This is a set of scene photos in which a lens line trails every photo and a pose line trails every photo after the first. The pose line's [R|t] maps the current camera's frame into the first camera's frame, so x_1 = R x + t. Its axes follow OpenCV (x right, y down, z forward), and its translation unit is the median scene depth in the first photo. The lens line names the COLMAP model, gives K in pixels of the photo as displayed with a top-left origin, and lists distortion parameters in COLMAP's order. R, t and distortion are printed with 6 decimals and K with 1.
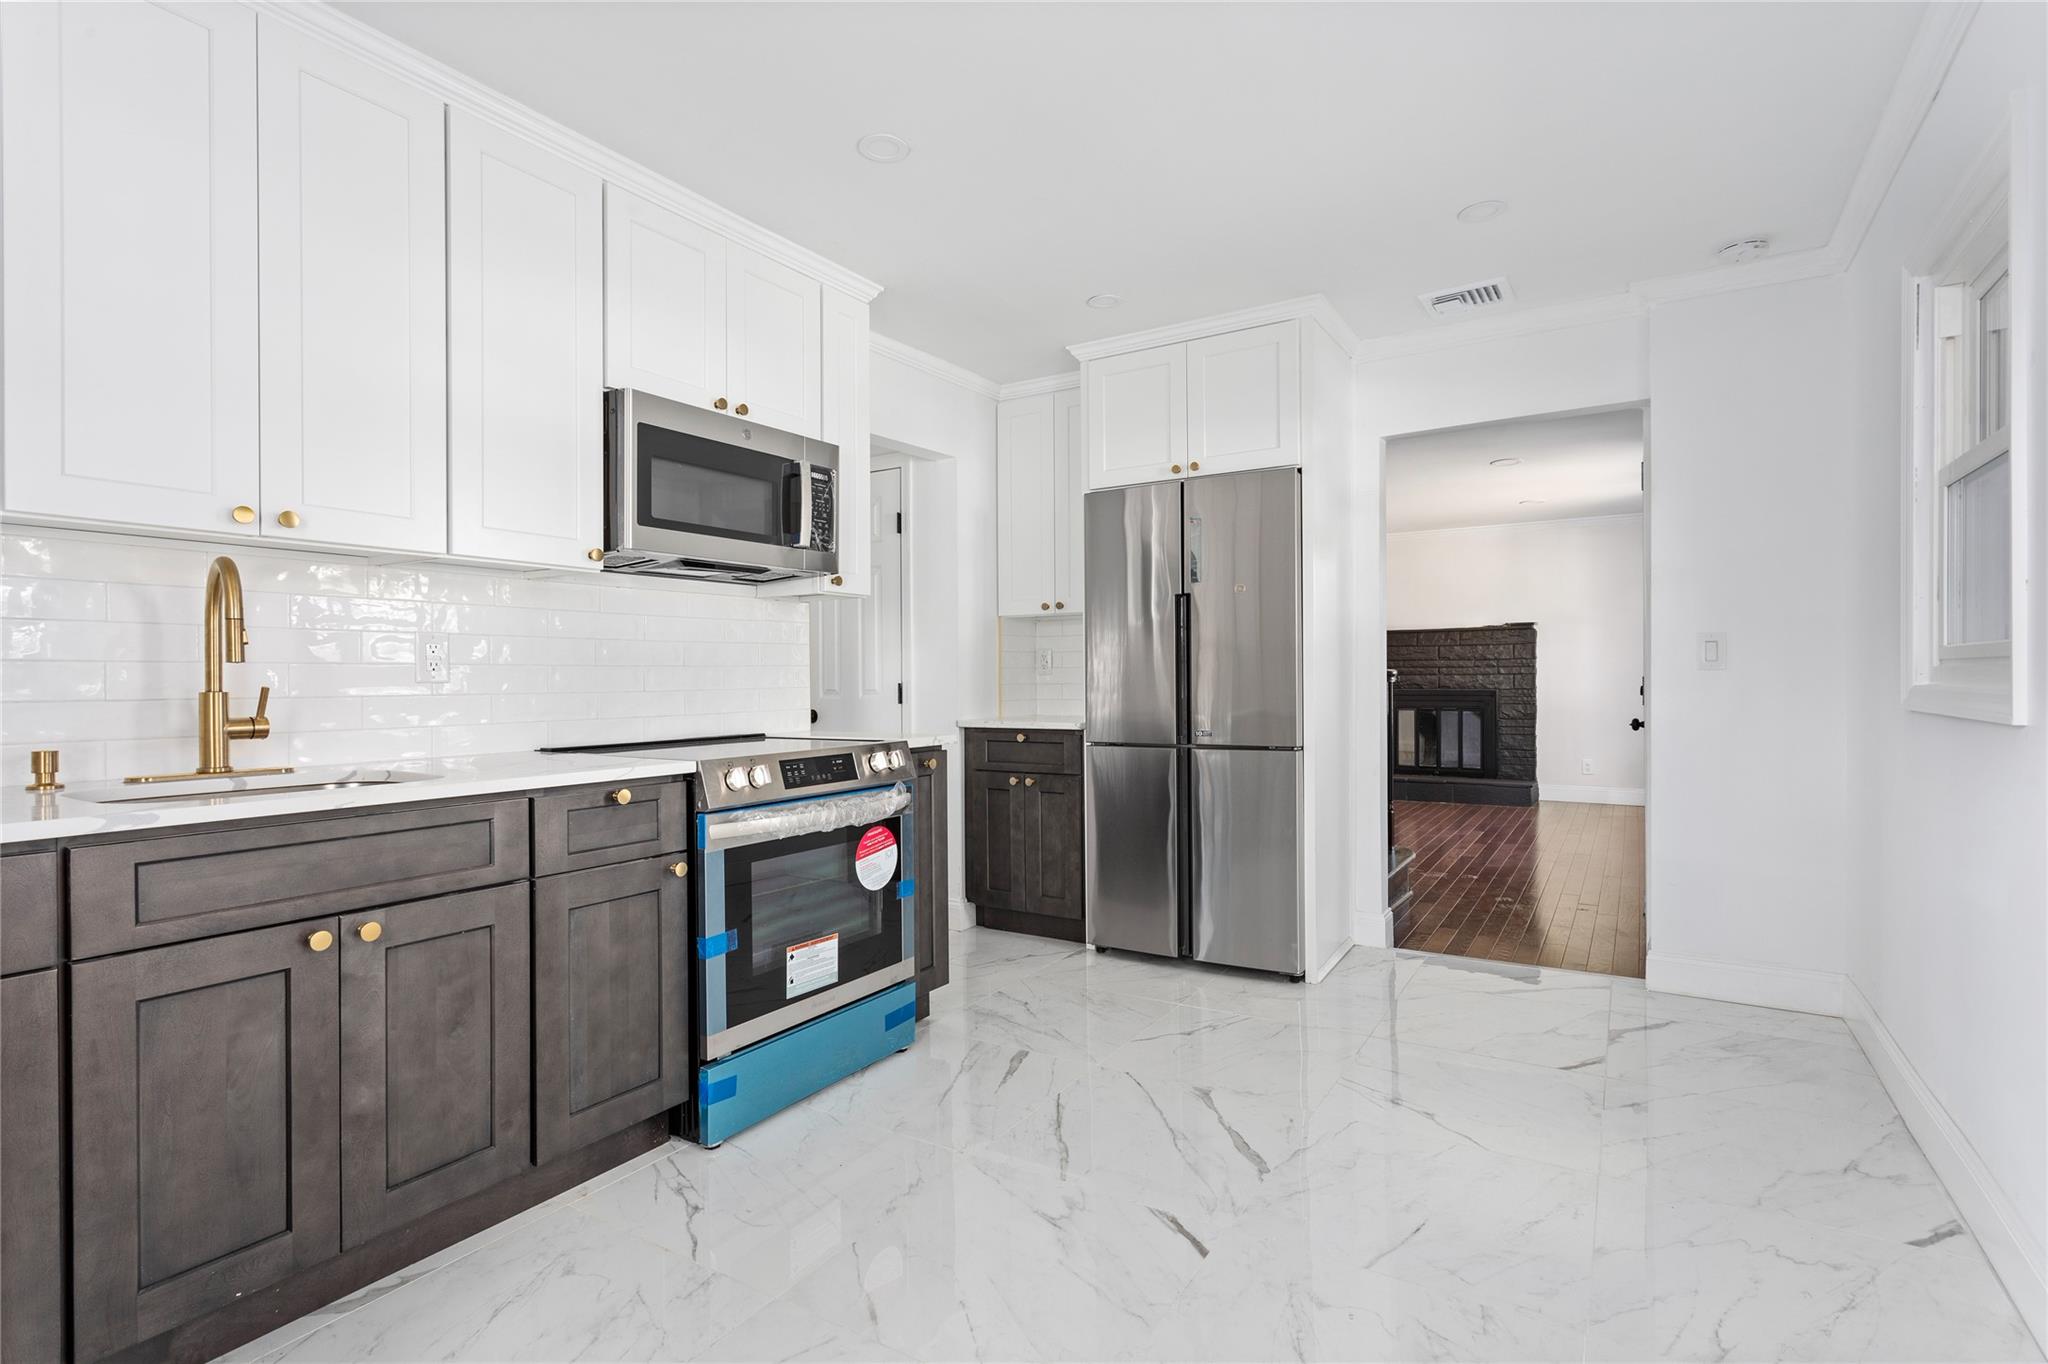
lens RADIAL K [[1000.7, 0, 1023.8], [0, 1000.7, 678.7], [0, 0, 1]] dist [-0.000979, -0.001509]
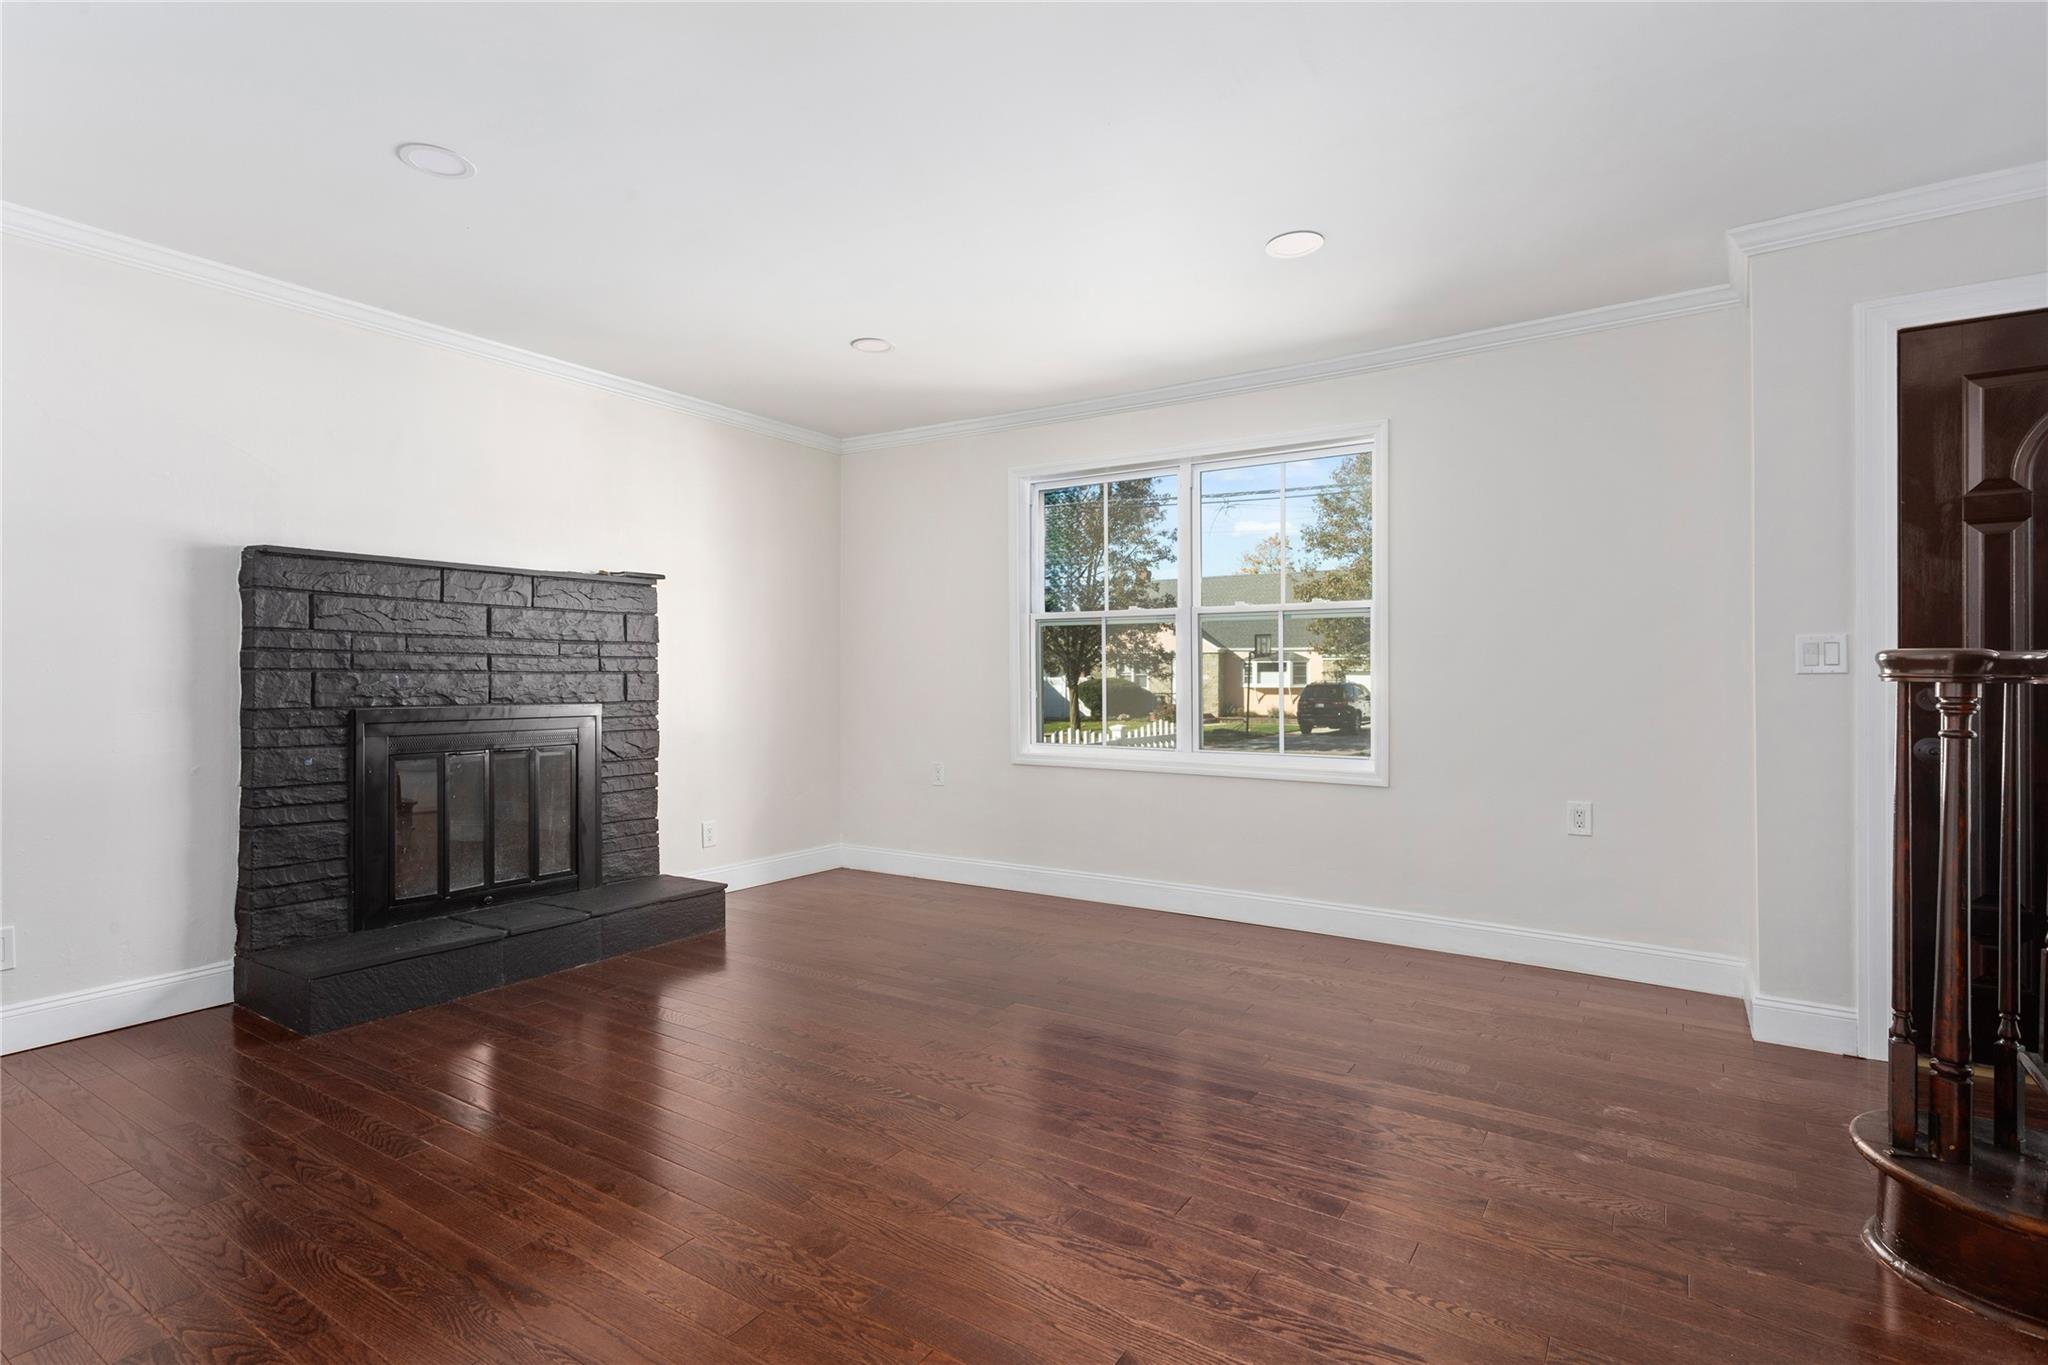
lens RADIAL K [[1000.7, 0, 1007.5], [0, 1000.7, 678.7], [0, 0, 1]] dist [-0.000979, -0.001509]
pose [[0.026450, -0.001073, 0.999650, -0.011261], [0.004948, 0.999987, 0.000942, -0.000847], [-0.999638, 0.004921, 0.026455, 0.780720]]
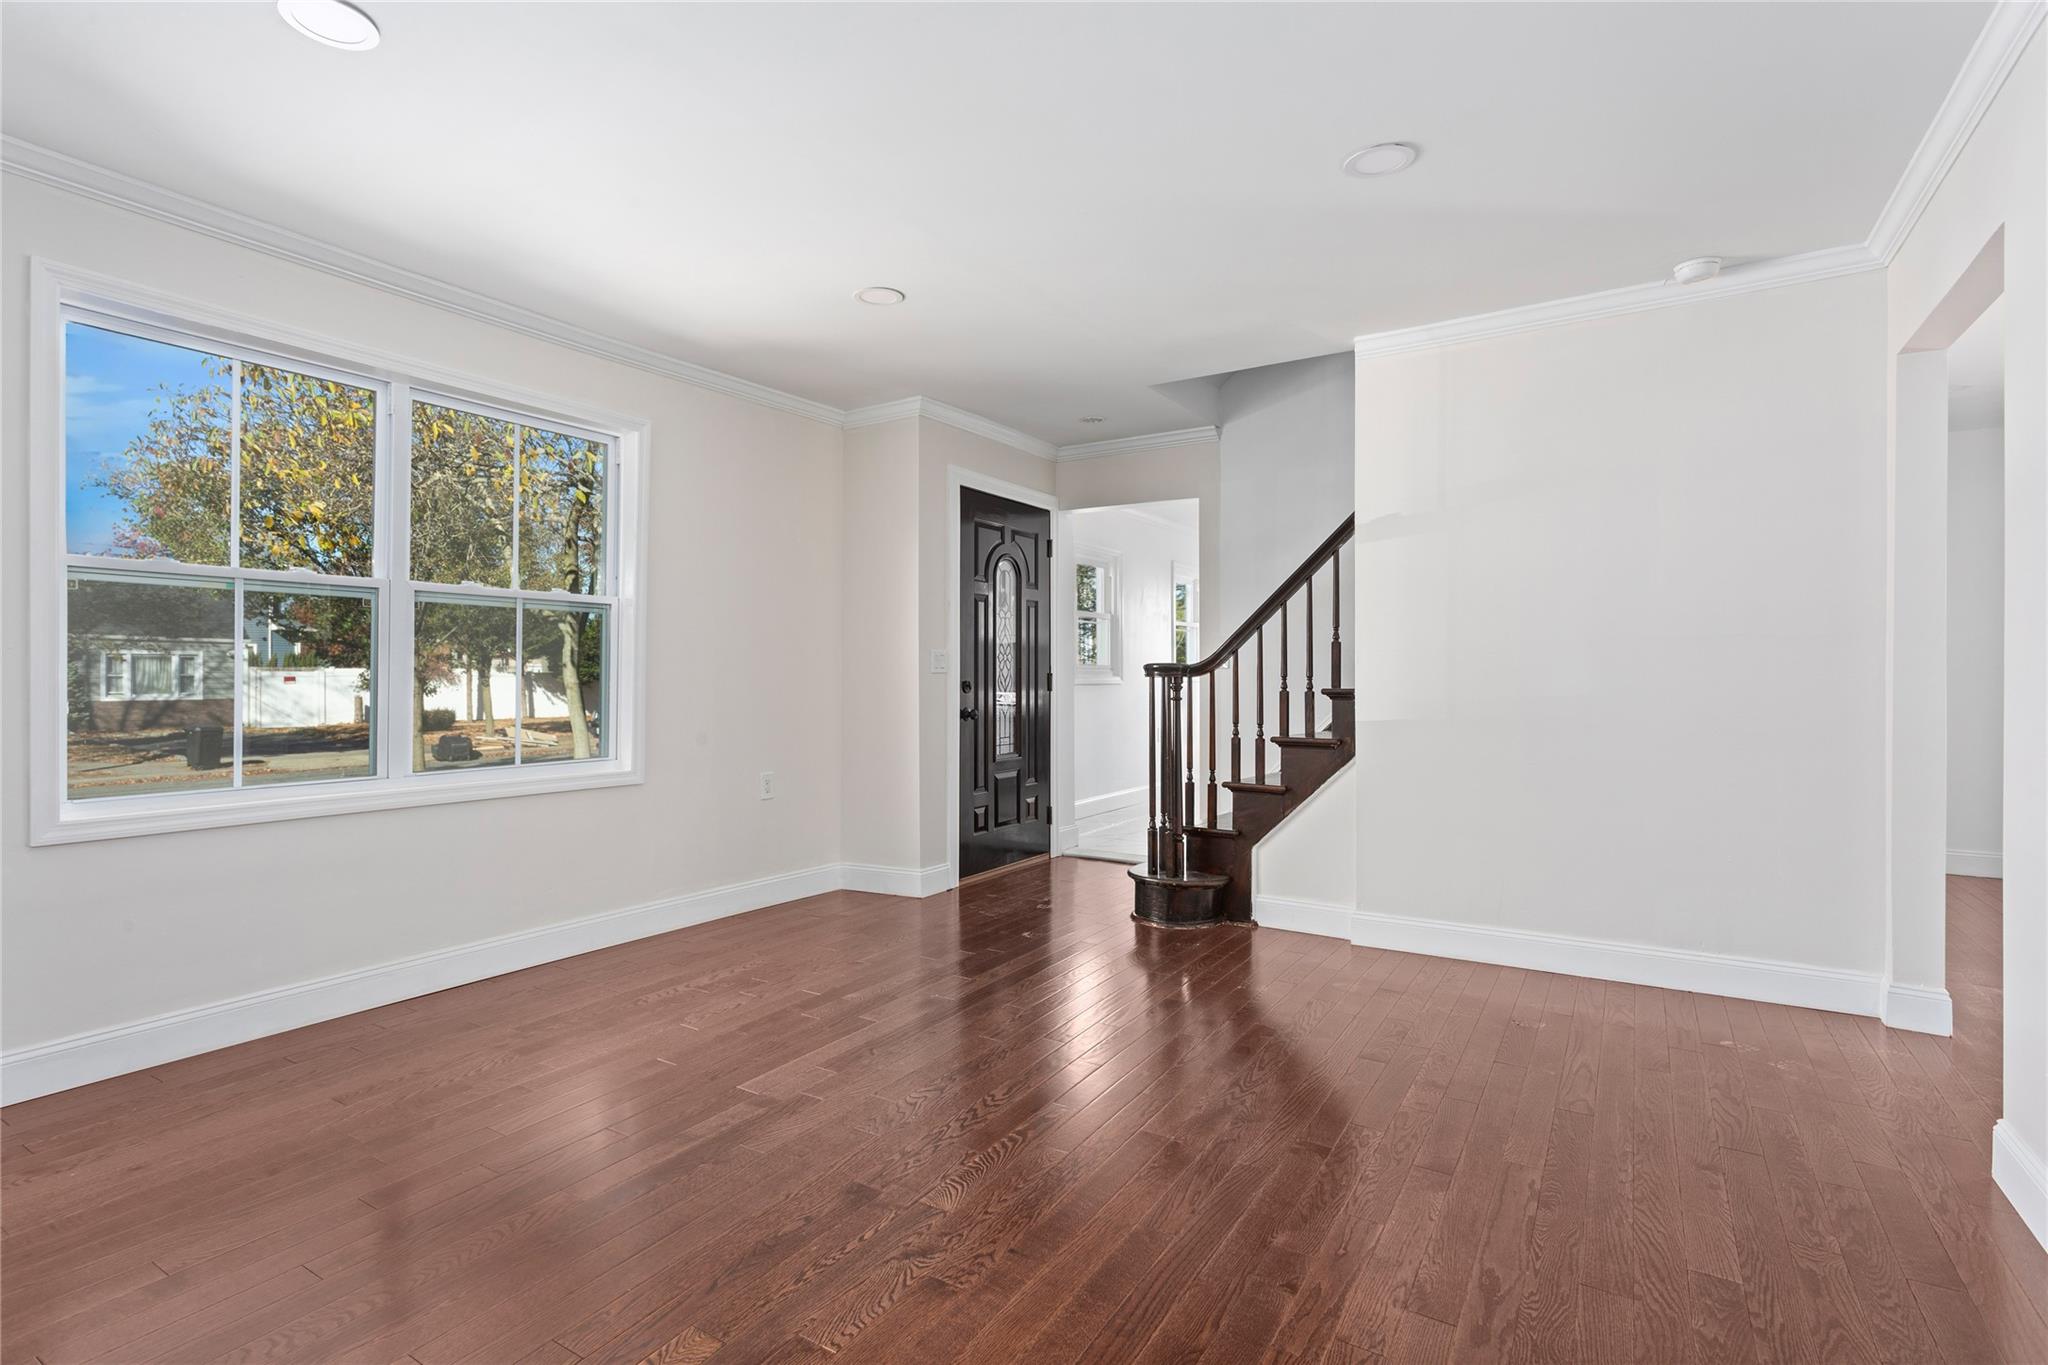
lens RADIAL K [[1000.7, 0, 1006.3], [0, 1000.7, 676.9], [0, 0, 1]] dist [-0.000979, -0.001509]
pose [[-0.999992, 0.002135, 0.003341, 0.609364], [0.002156, 0.999977, 0.006446, -0.003306], [-0.003327, 0.006453, -0.999974, 1.421061]]
